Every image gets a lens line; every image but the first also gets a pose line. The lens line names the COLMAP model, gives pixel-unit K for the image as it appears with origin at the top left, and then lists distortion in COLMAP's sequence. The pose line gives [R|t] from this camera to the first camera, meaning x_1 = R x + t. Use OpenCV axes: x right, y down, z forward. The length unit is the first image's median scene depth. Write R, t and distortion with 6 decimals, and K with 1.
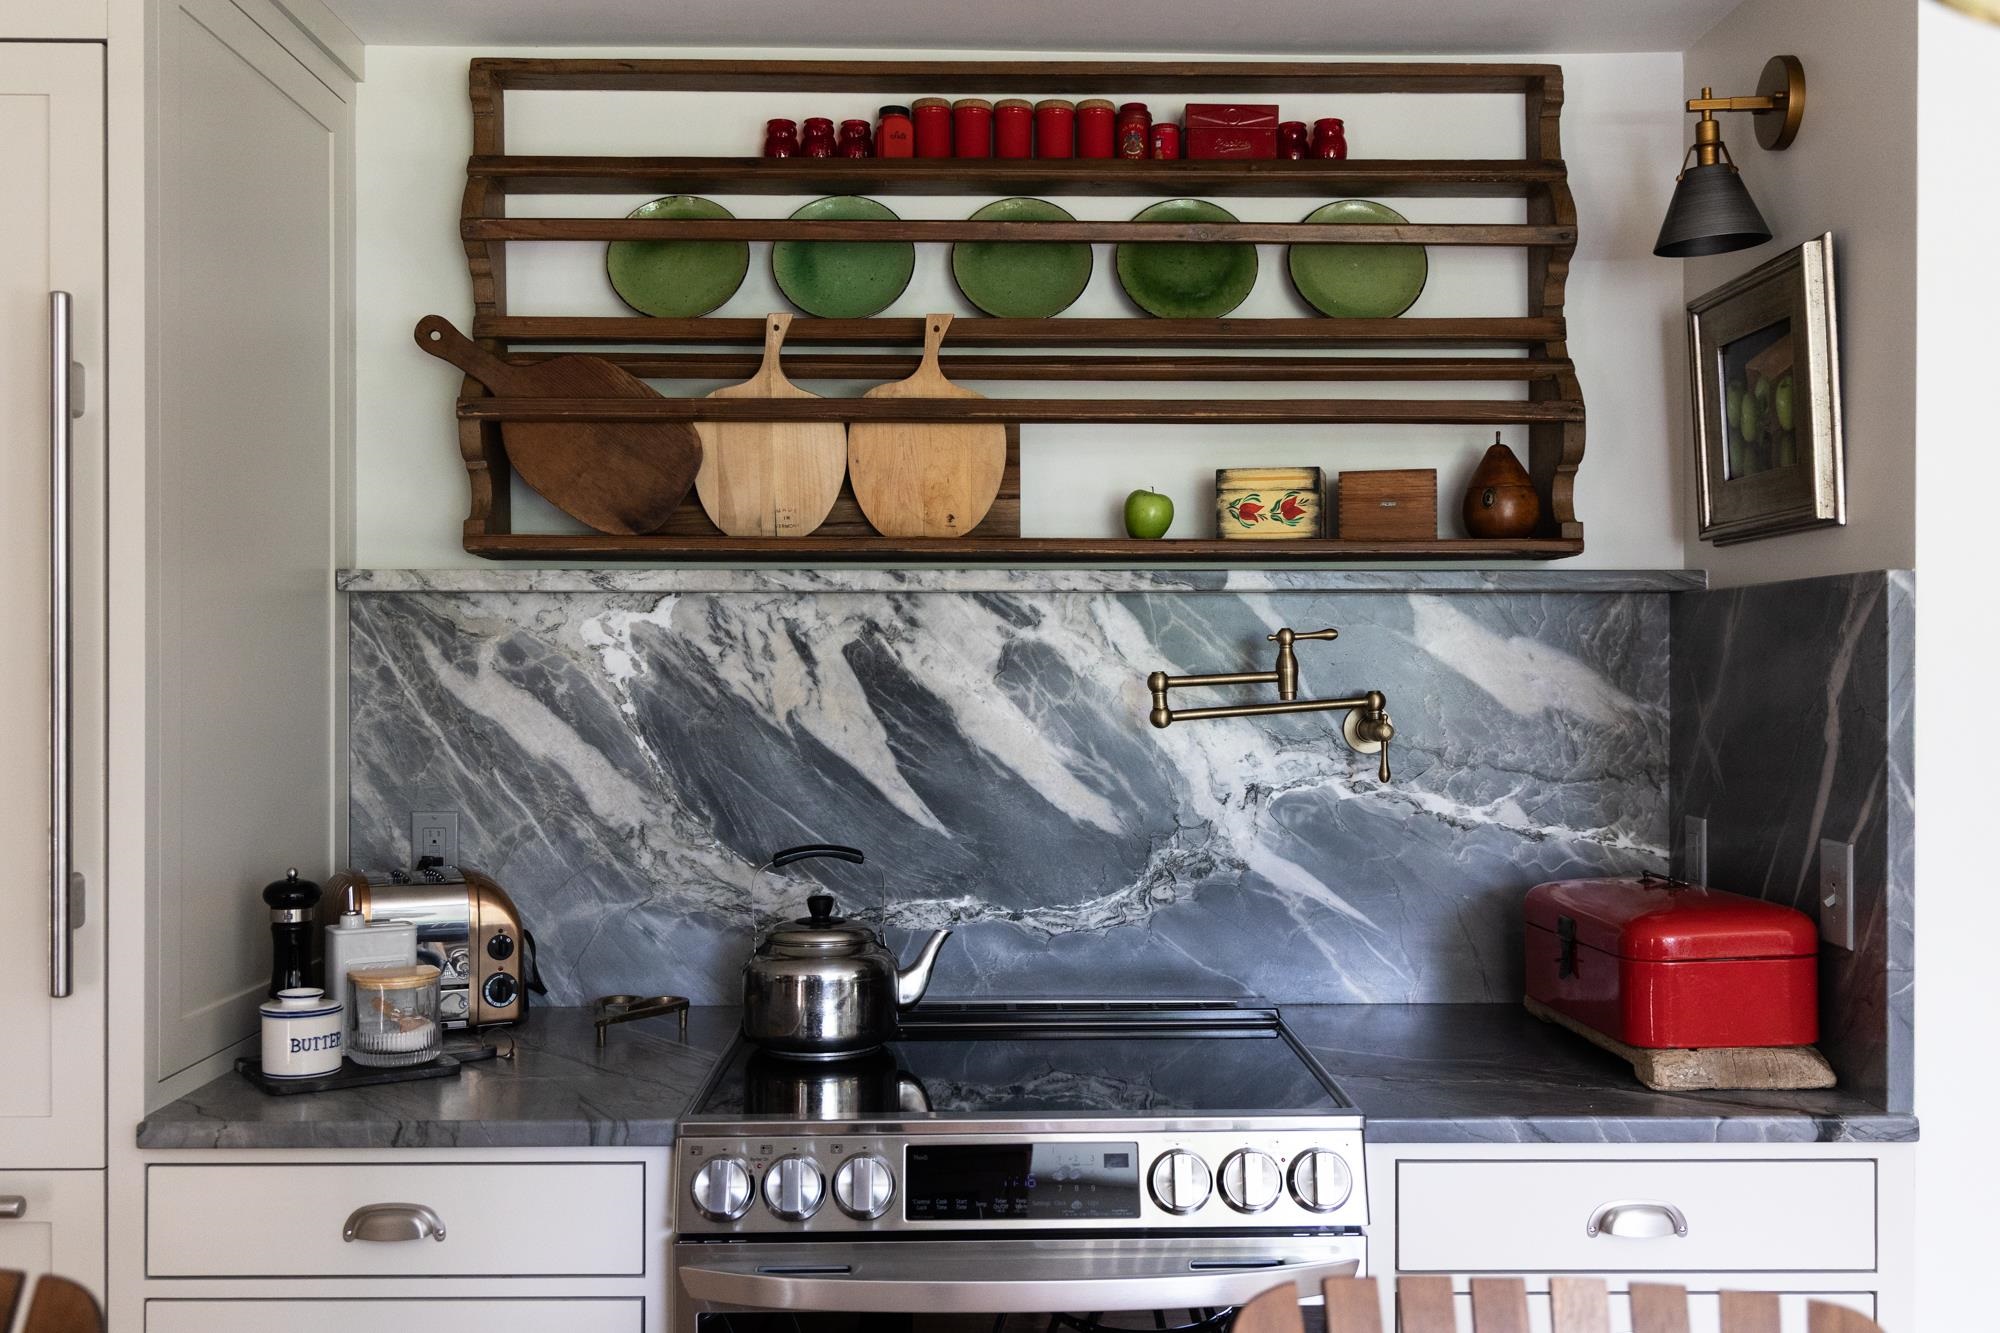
lens RADIAL K [[1883.2, 0, 1000.0], [0, 1883.2, 666.5], [0, 0, 1]] dist [0.000808, 0.003444]
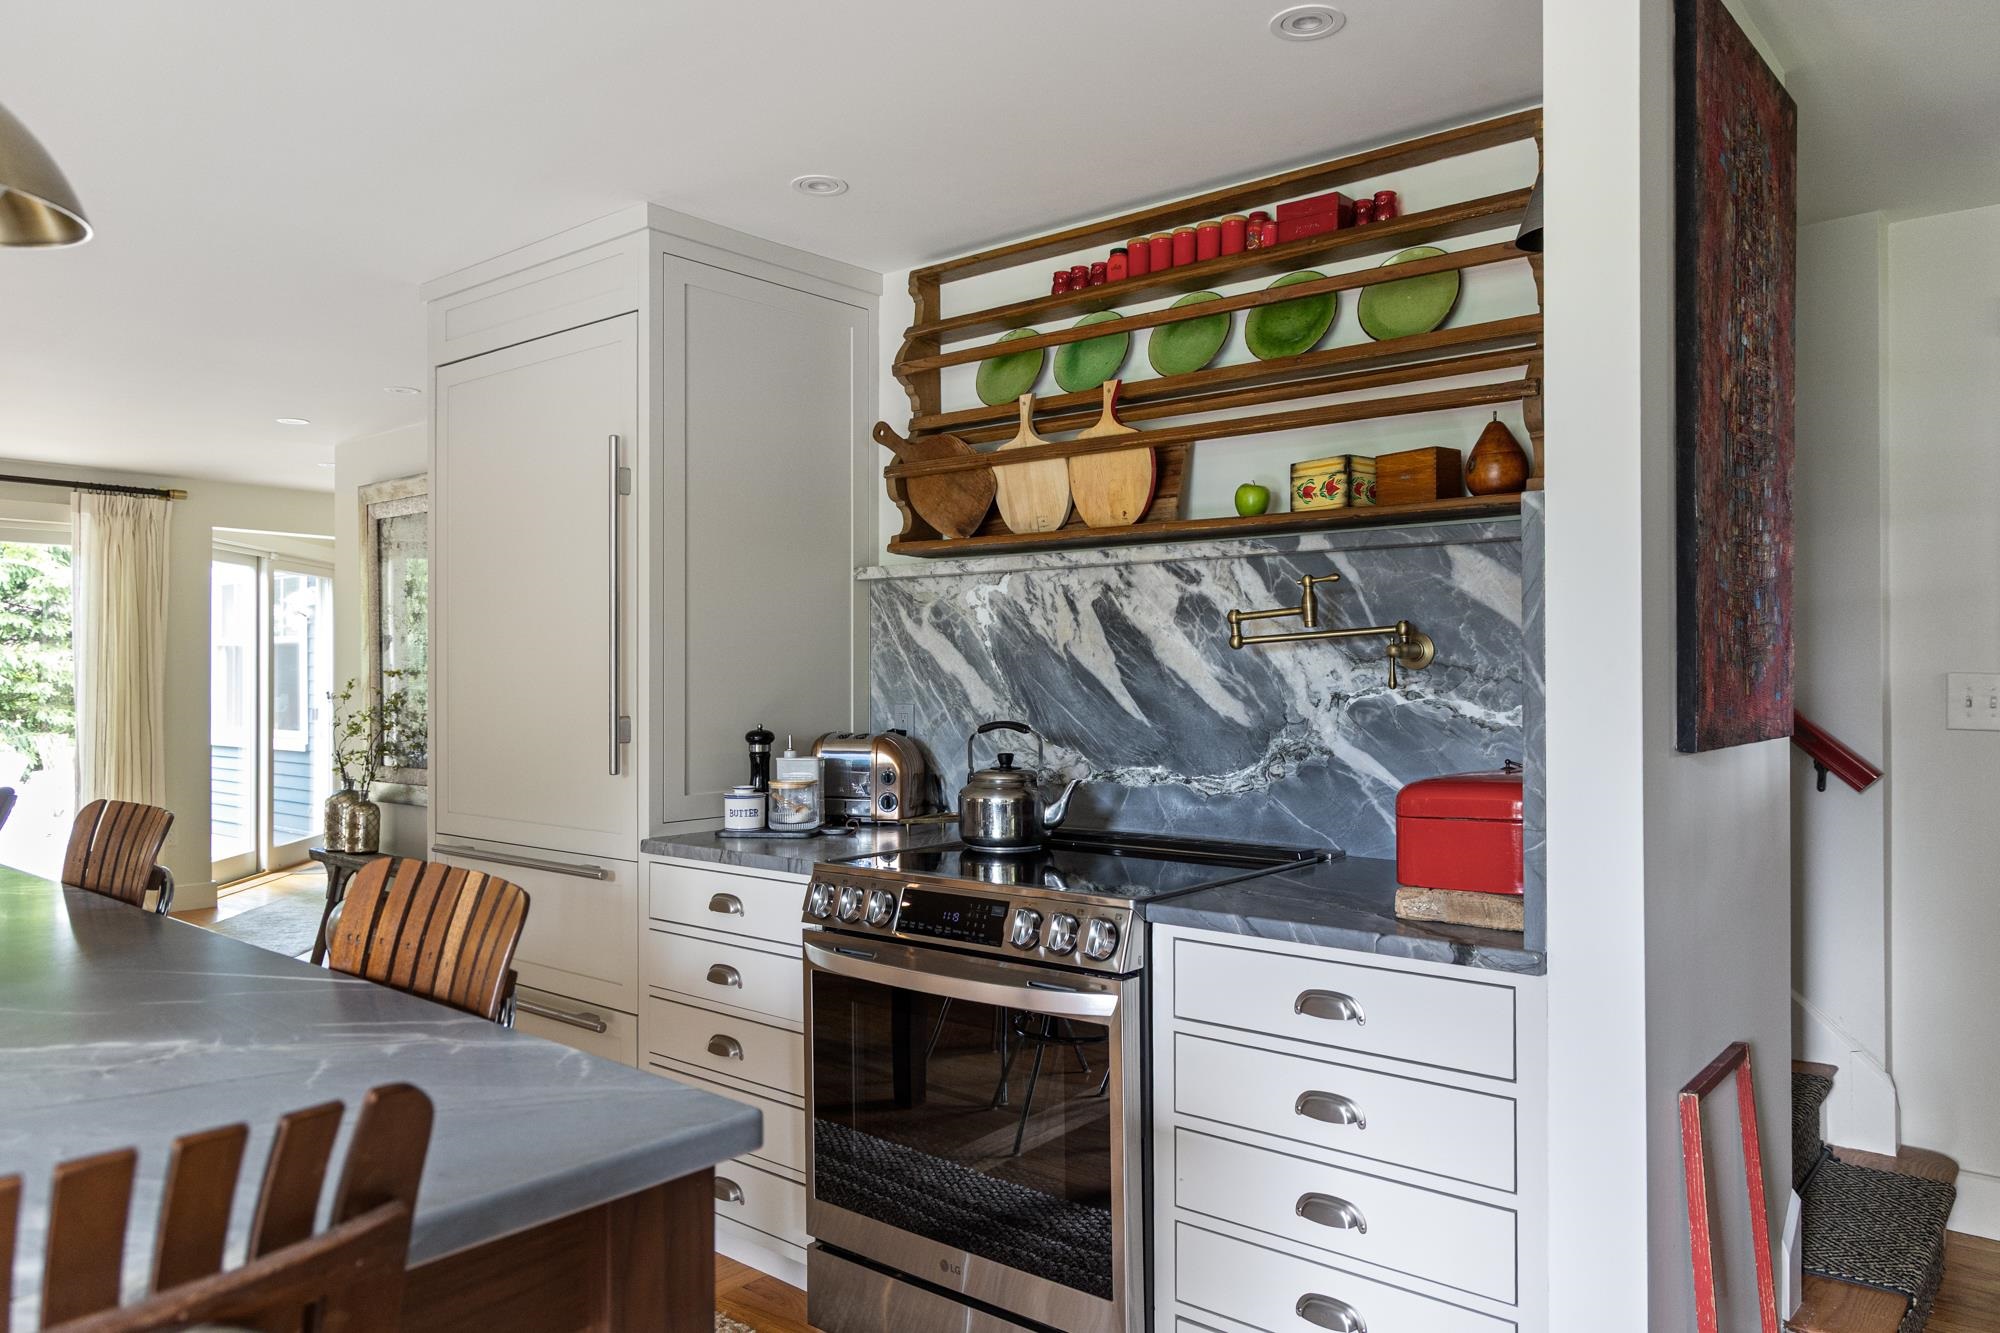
lens RADIAL K [[1351.5, 0, 1003.7], [0, 1351.5, 647.2], [0, 0, 1]] dist [-0.000081, 0.002261]
pose [[0.764224, -0.012700, -0.644826, 0.579354], [0.004442, 0.999886, -0.014430, 0.042781], [0.644935, 0.008163, 0.764194, 0.101738]]
